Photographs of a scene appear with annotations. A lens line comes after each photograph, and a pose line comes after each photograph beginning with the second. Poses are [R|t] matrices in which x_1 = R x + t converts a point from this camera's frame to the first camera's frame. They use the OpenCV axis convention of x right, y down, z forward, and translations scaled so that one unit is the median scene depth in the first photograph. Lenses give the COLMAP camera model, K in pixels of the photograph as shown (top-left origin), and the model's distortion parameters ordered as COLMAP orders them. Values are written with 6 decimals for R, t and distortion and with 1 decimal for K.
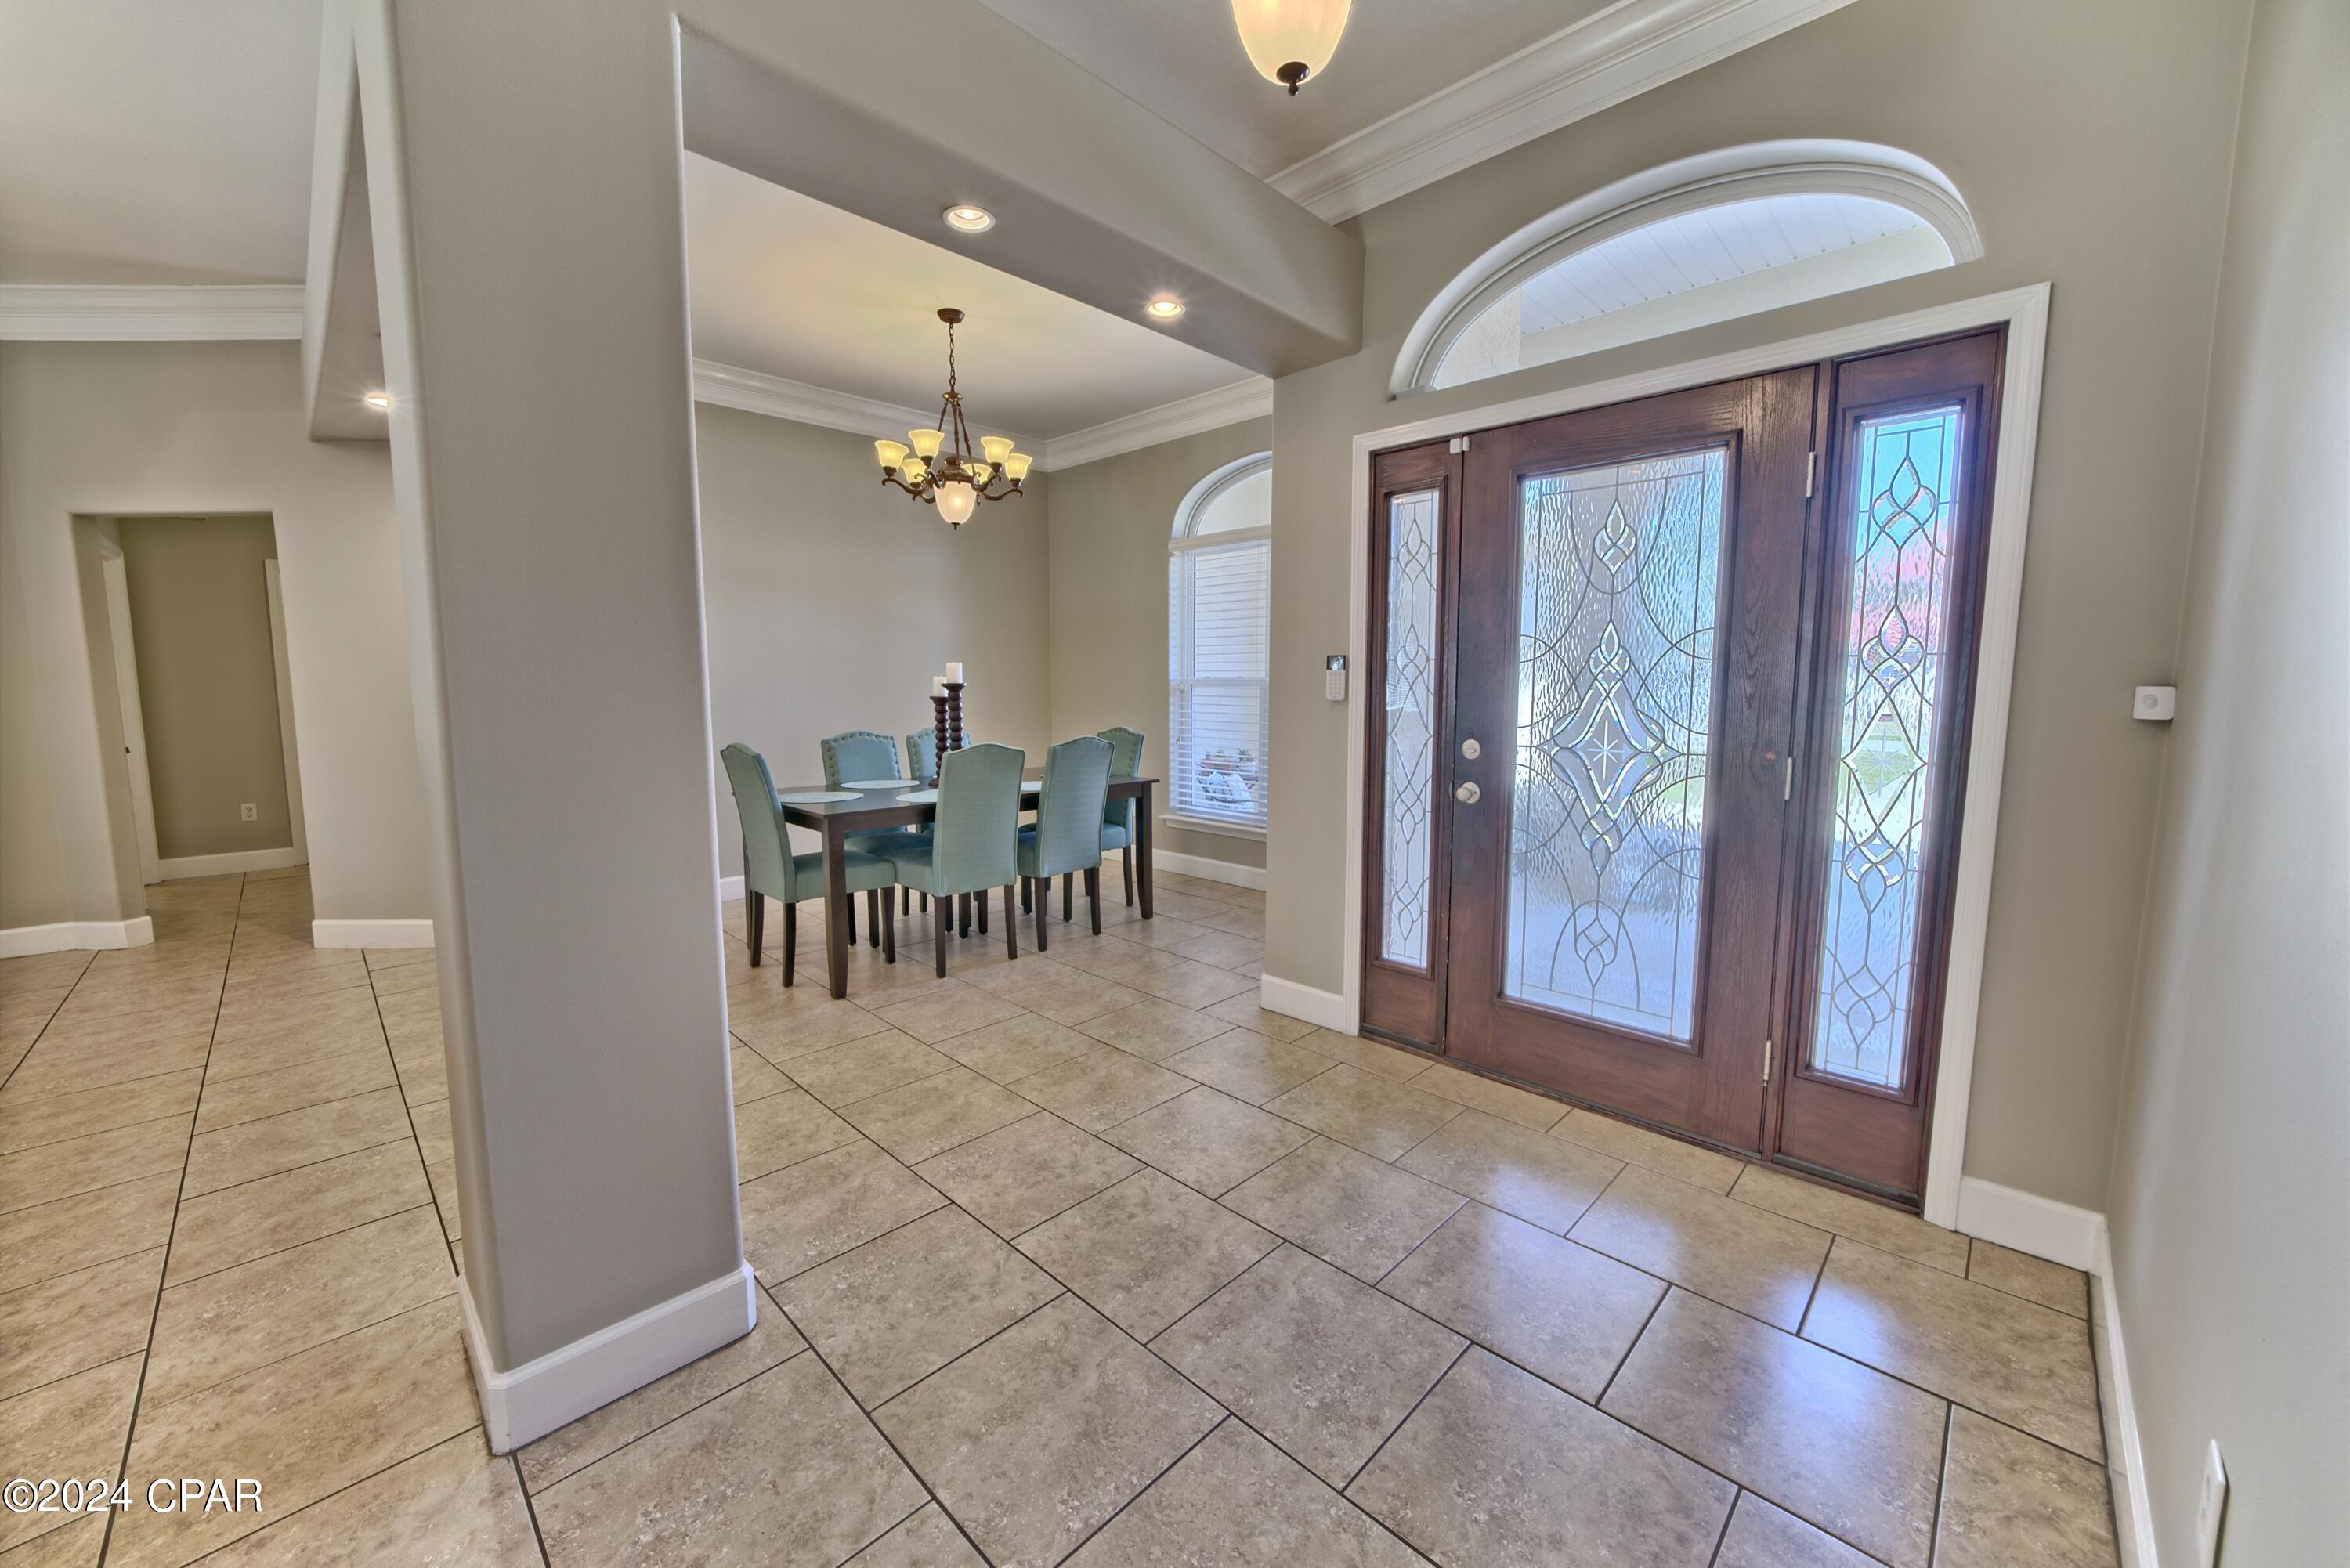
lens RADIAL K [[875.7, 0, 1172.9], [0, 875.7, 780.5], [0, 0, 1]] dist [-0.012989, 0.000078]
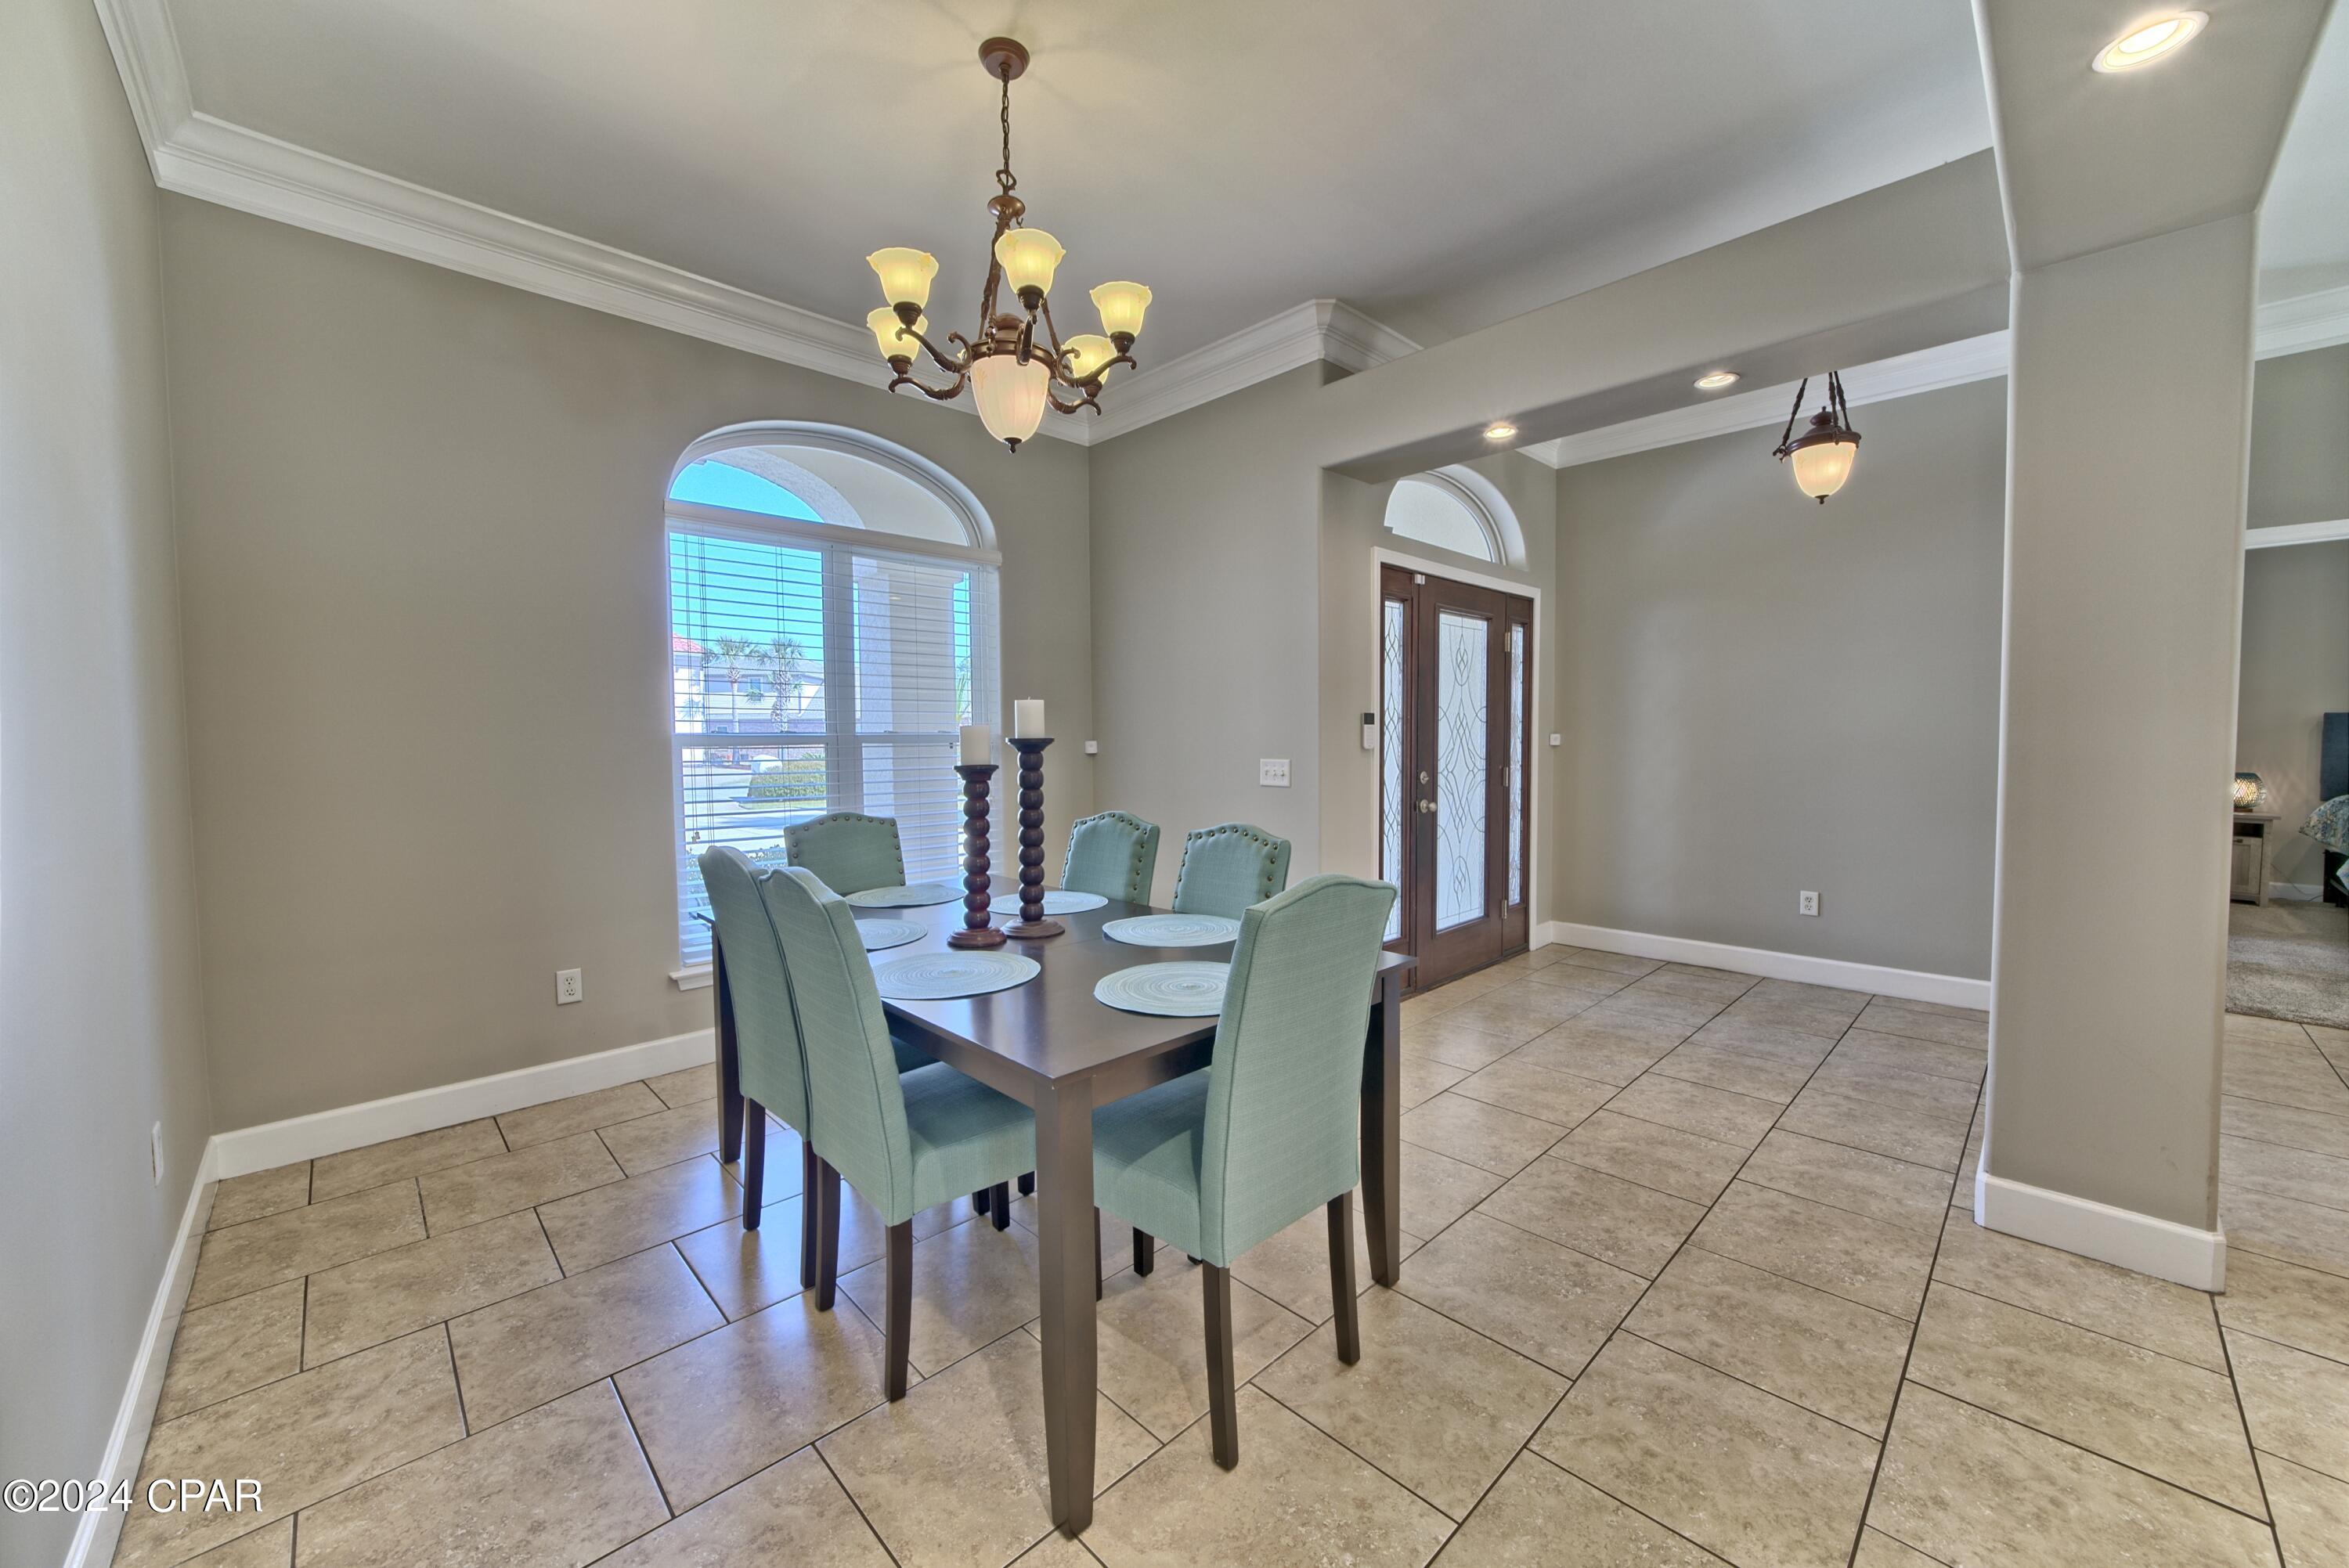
lens RADIAL K [[875.3, 0, 1169.6], [0, 875.3, 781.6], [0, 0, 1]] dist [-0.012989, 0.000078]
pose [[0.033674, -0.053457, 0.998002, -1.402982], [0.115031, 0.992140, 0.049262, -0.181442], [-0.992791, 0.113143, 0.039559, 1.611654]]
